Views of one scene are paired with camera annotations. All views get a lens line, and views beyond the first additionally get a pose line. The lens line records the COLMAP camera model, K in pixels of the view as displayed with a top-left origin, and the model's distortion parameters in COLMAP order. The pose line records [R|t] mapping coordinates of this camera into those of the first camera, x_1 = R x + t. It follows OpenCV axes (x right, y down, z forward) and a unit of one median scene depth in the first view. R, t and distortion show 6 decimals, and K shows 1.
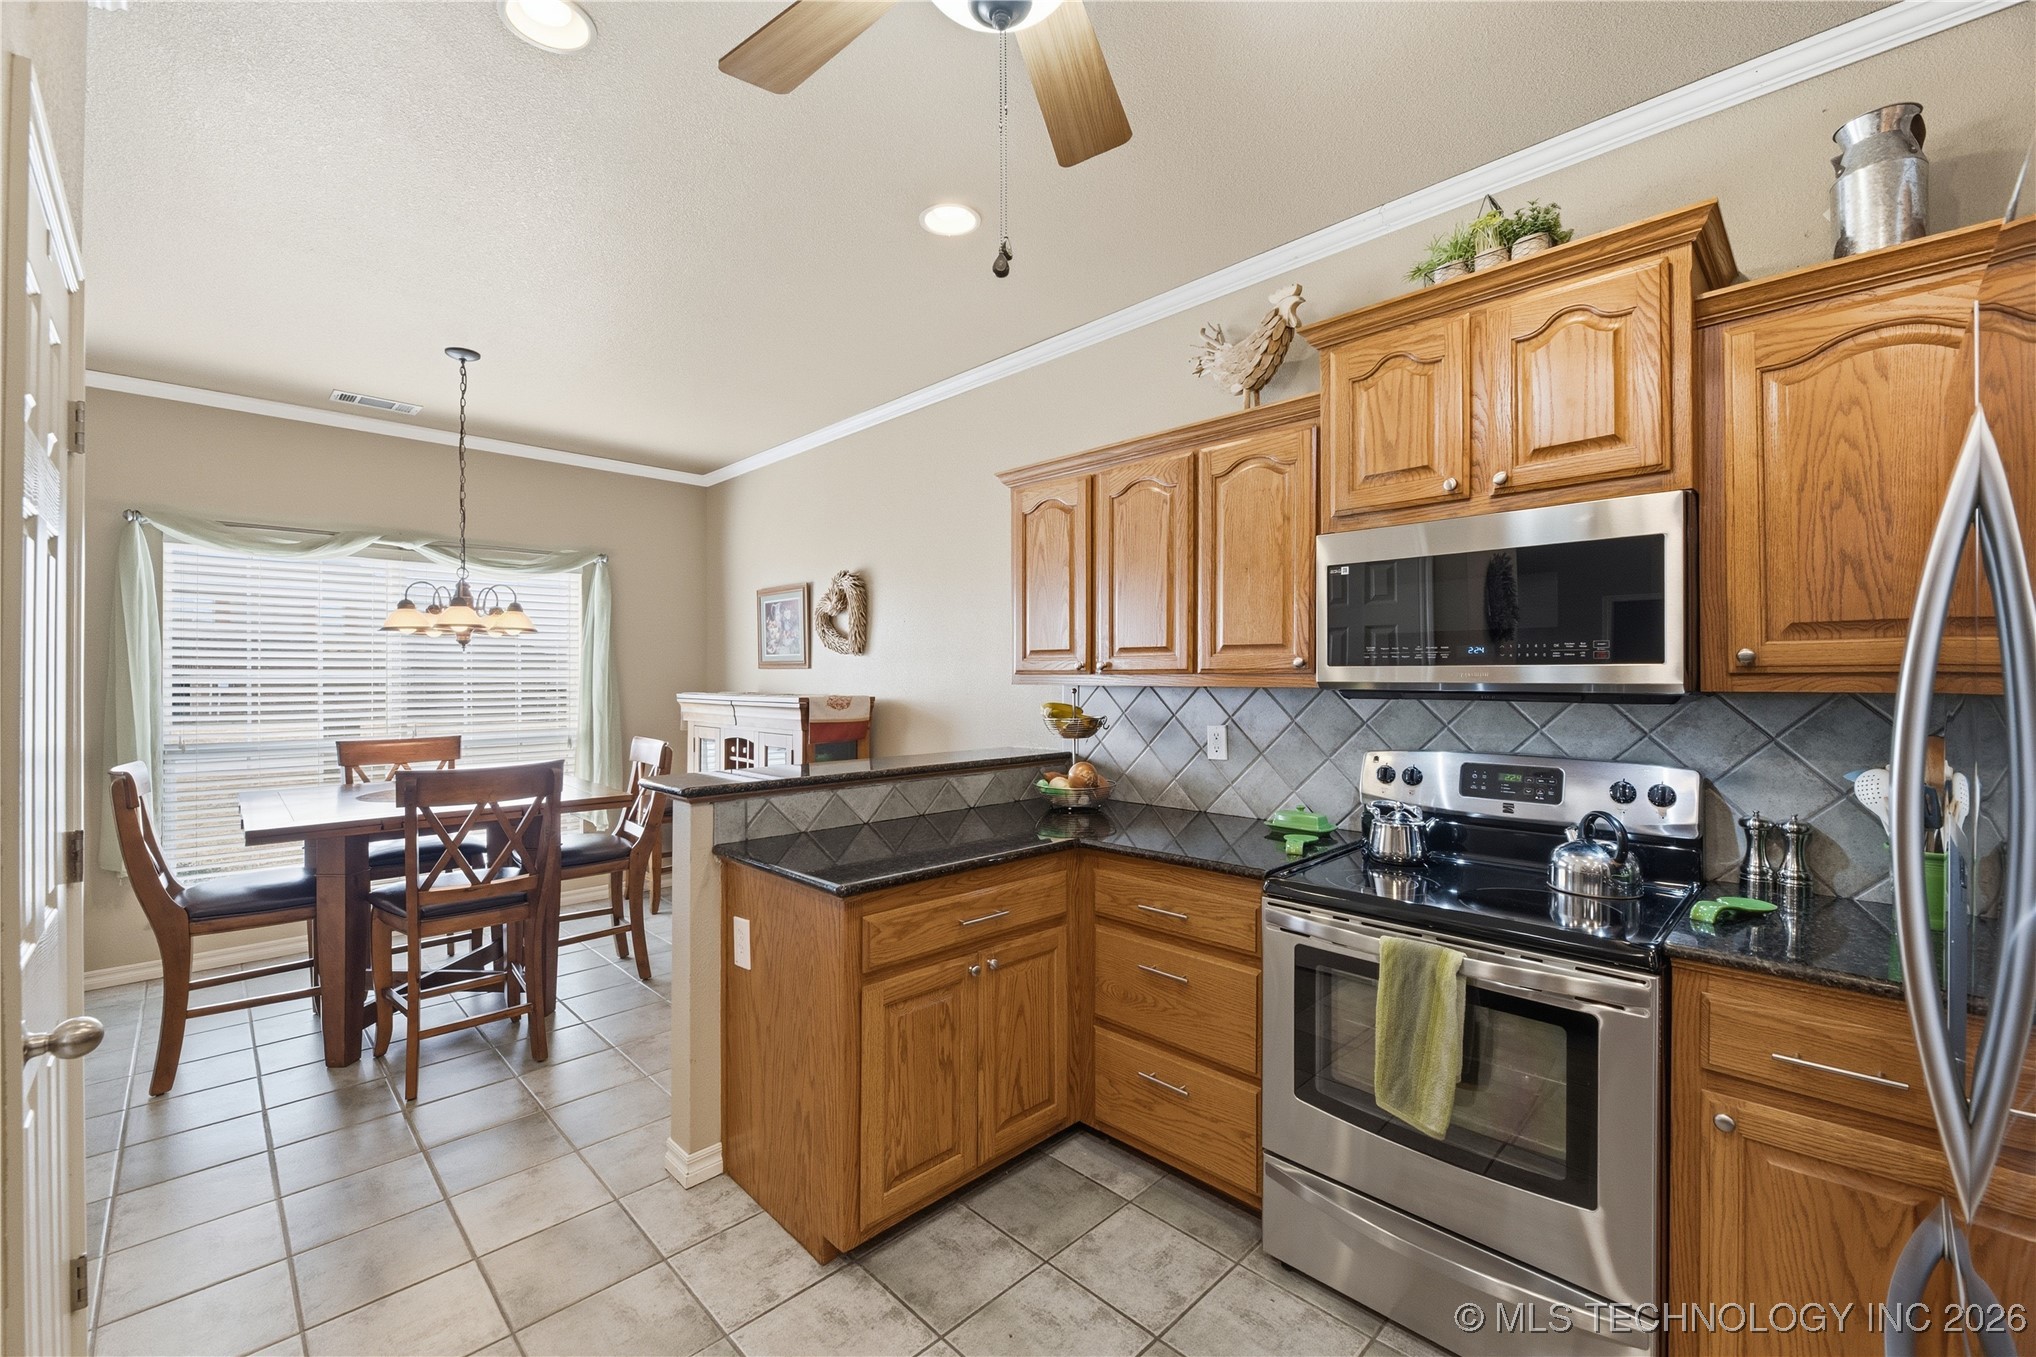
lens RADIAL K [[830.0, 0, 1001.3], [0, 830.0, 673.4], [0, 0, 1]] dist [0.000215, -0.002304]
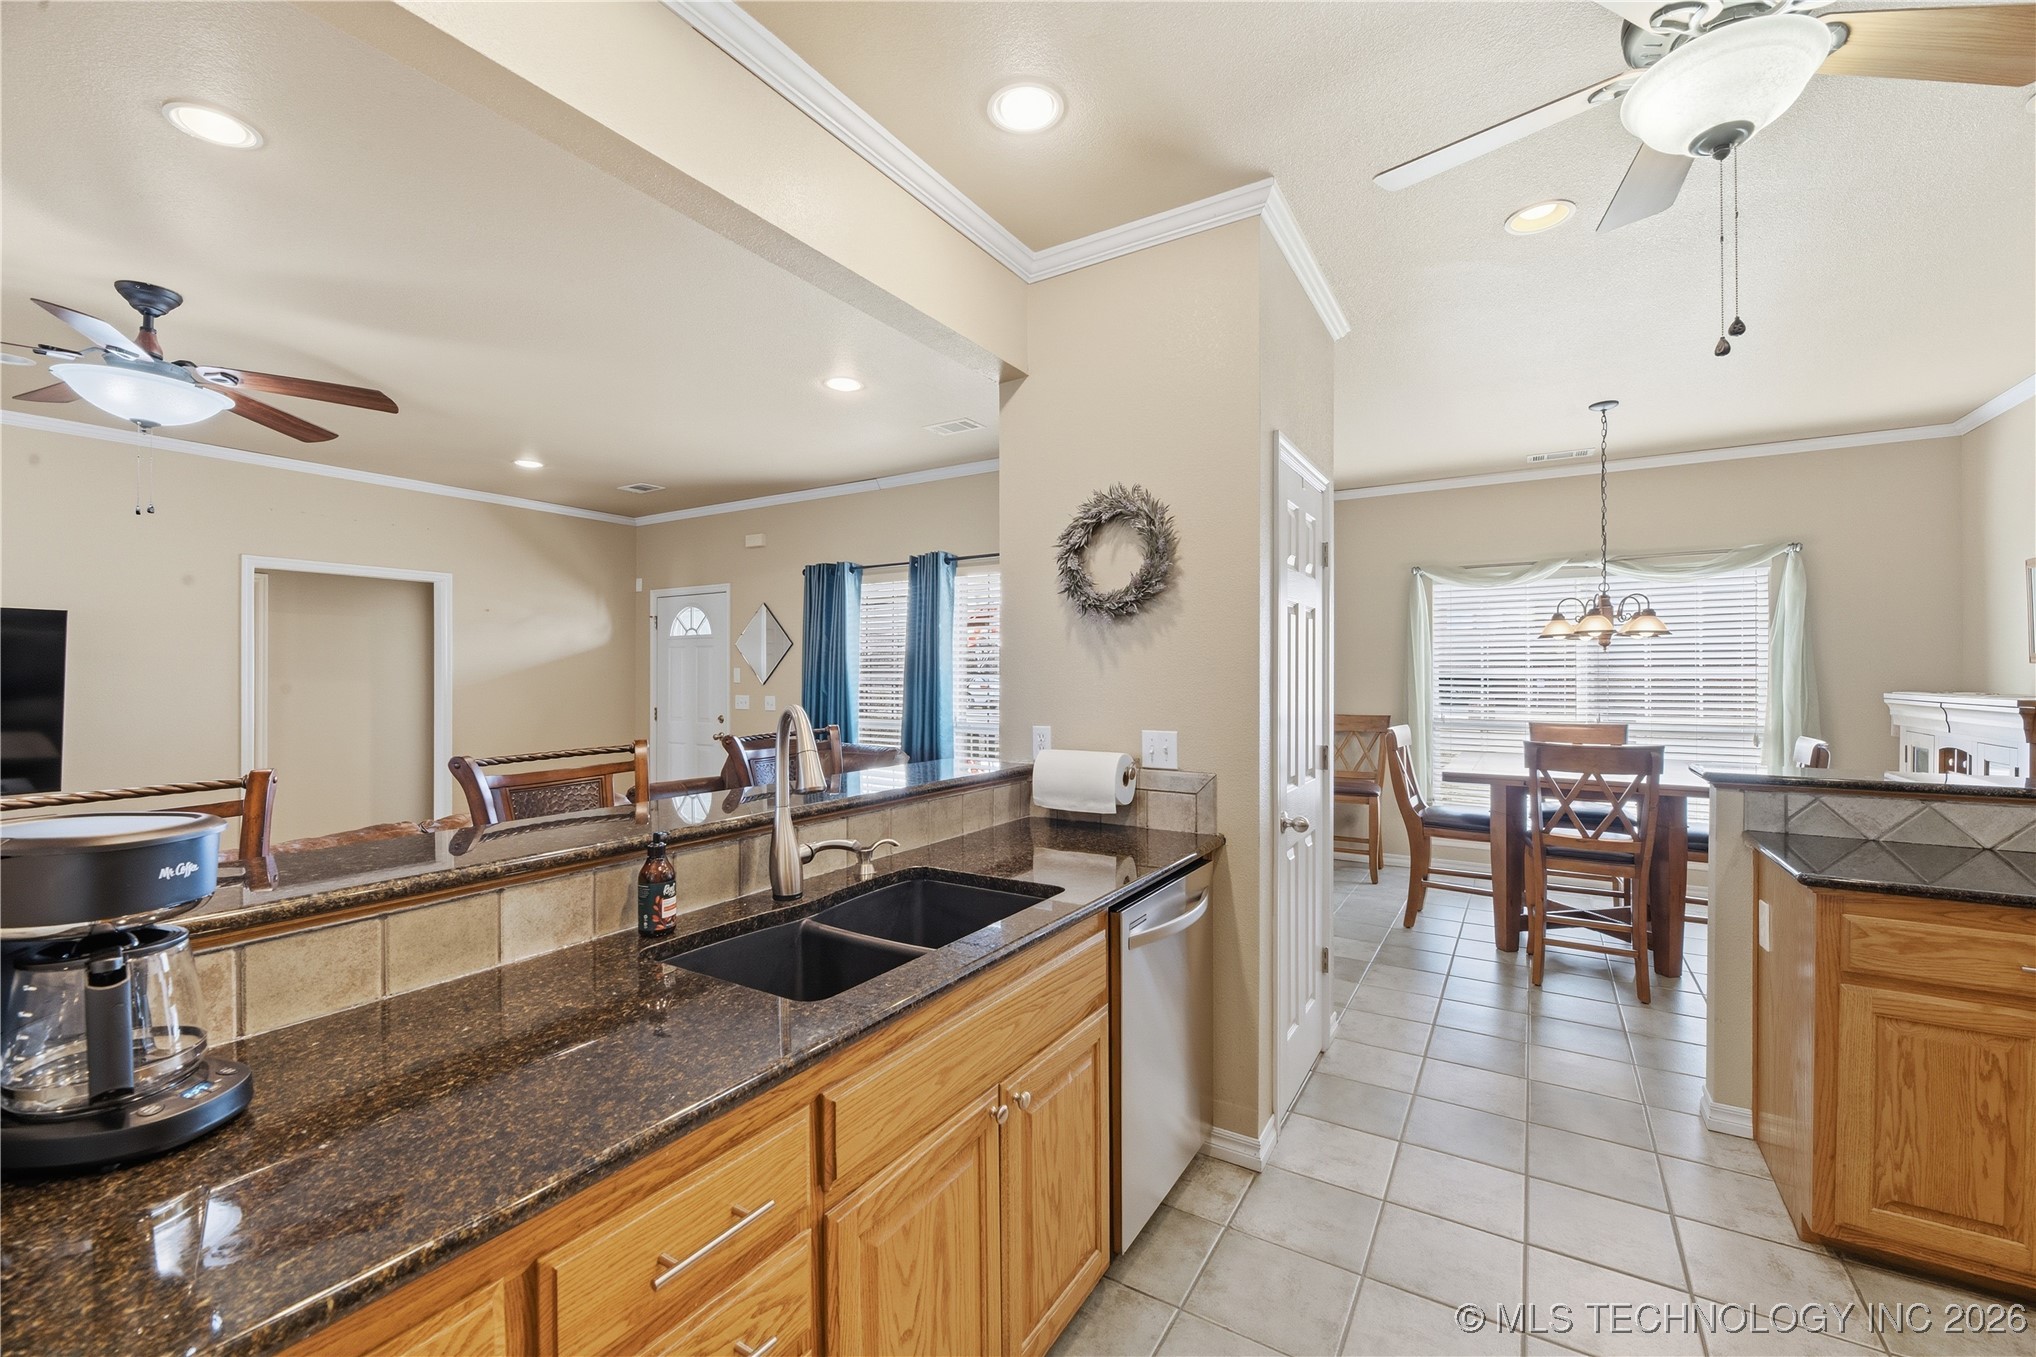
lens RADIAL K [[830.0, 0, 1028.8], [0, 830.0, 674.1], [0, 0, 1]] dist [0.000215, -0.002304]
pose [[0.249090, 0.001689, -0.968479, 0.383172], [0.003242, 0.999991, 0.002577, -0.000882], [0.968475, -0.003781, 0.249083, -0.134901]]
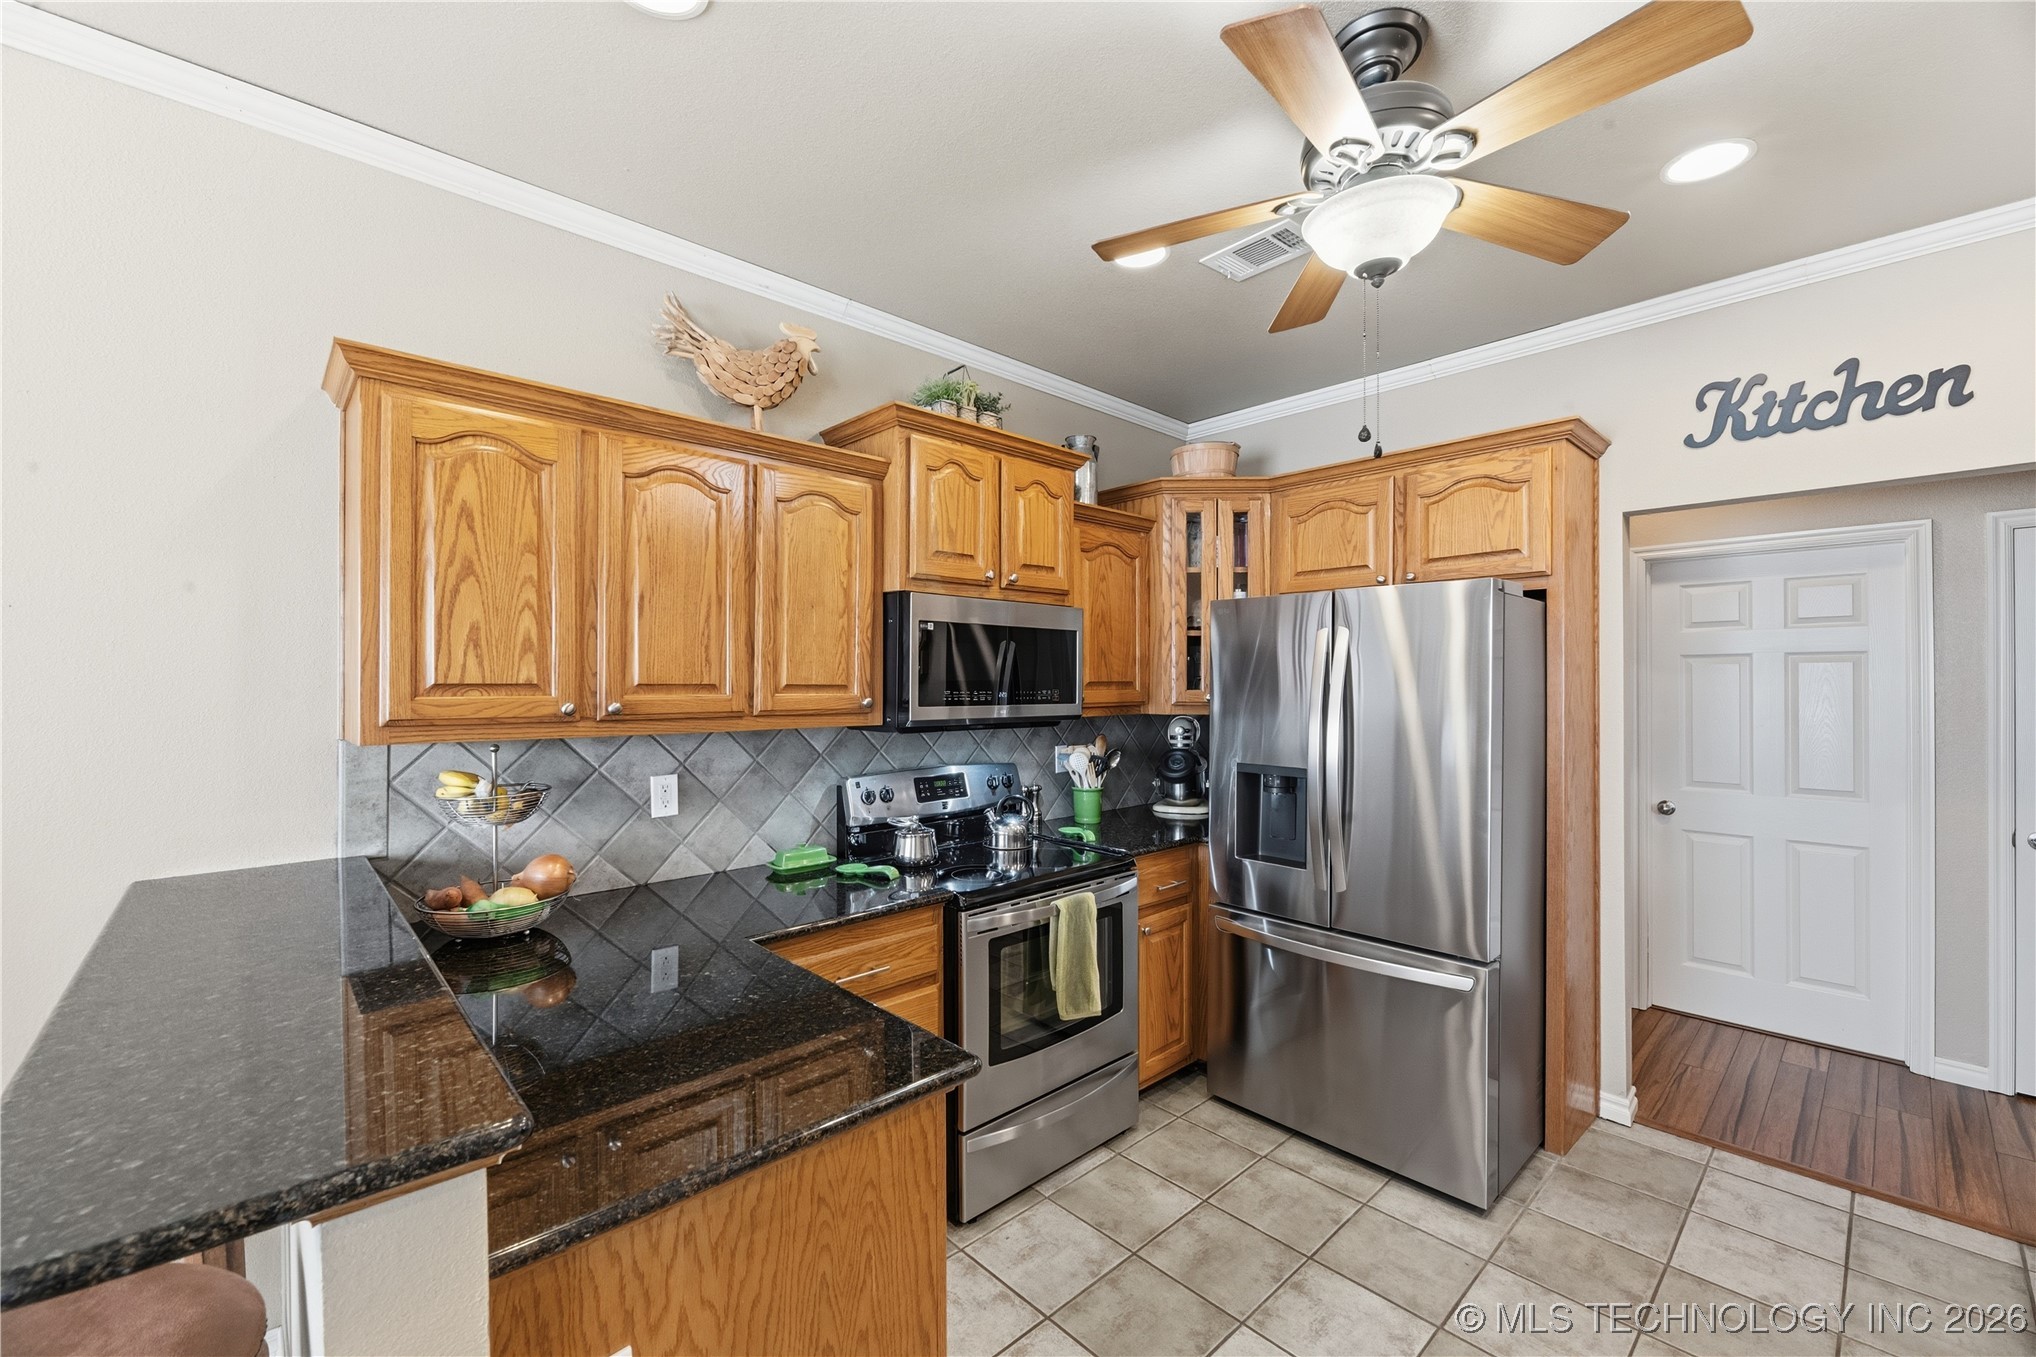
lens RADIAL K [[830.0, 0, 1020.9], [0, 830.0, 684.0], [0, 0, 1]] dist [0.000215, -0.002304]
pose [[0.006848, 0.000190, 0.999977, -0.613110], [-0.005515, 0.999985, -0.000153, -0.033296], [-0.999961, -0.005514, 0.006849, 0.680460]]
